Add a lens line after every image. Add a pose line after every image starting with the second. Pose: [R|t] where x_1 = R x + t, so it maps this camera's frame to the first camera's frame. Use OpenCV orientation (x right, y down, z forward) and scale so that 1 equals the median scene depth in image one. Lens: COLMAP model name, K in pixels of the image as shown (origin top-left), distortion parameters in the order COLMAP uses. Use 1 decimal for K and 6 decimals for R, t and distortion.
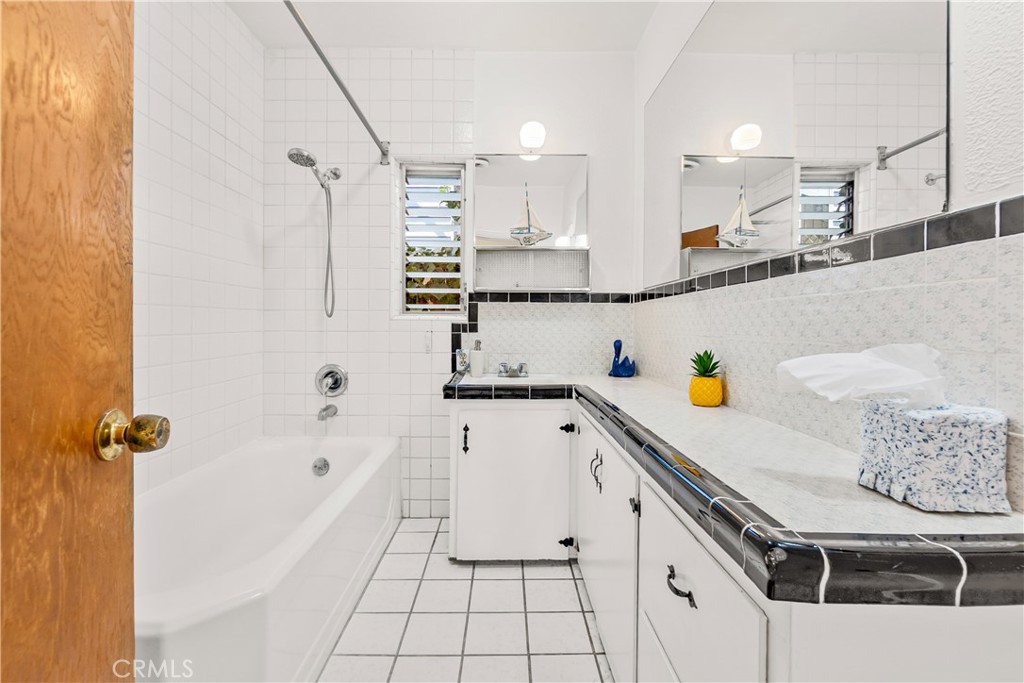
lens RADIAL K [[446.1, 0, 501.8], [0, 446.1, 327.9], [0, 0, 1]] dist [-0.001871, -0.000121]
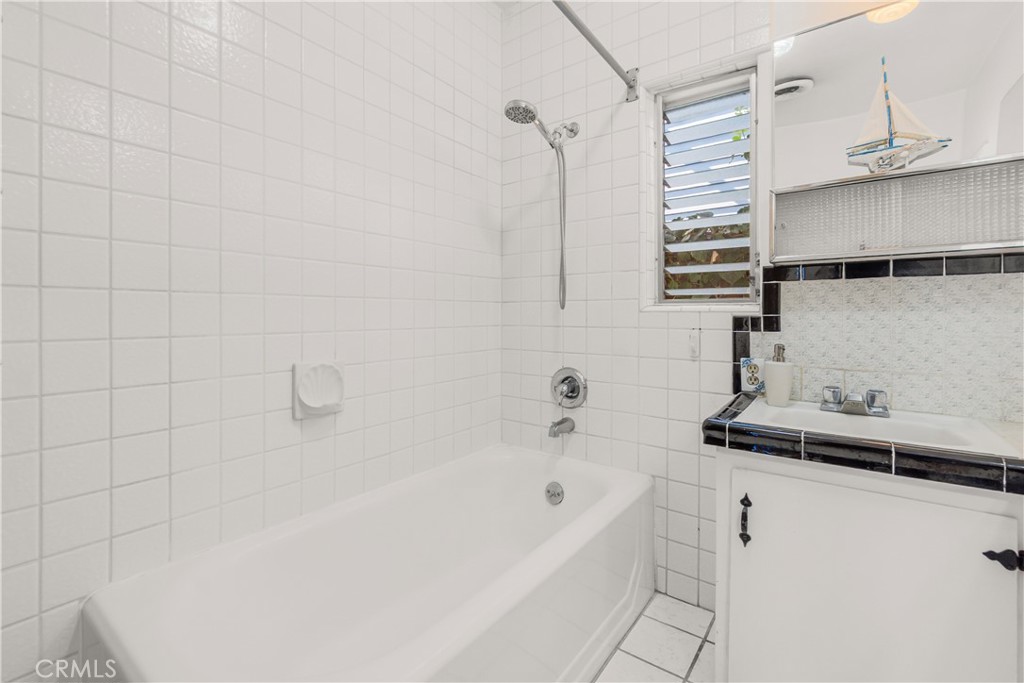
lens RADIAL K [[457.7, 0, 496.5], [0, 457.7, 316.2], [0, 0, 1]] dist [-0.012128, 0.009253]
pose [[0.795766, -0.001319, -0.605603, 0.015272], [-0.004393, 0.999959, -0.007951, -0.004026], [0.605588, 0.008988, 0.795727, 0.270250]]
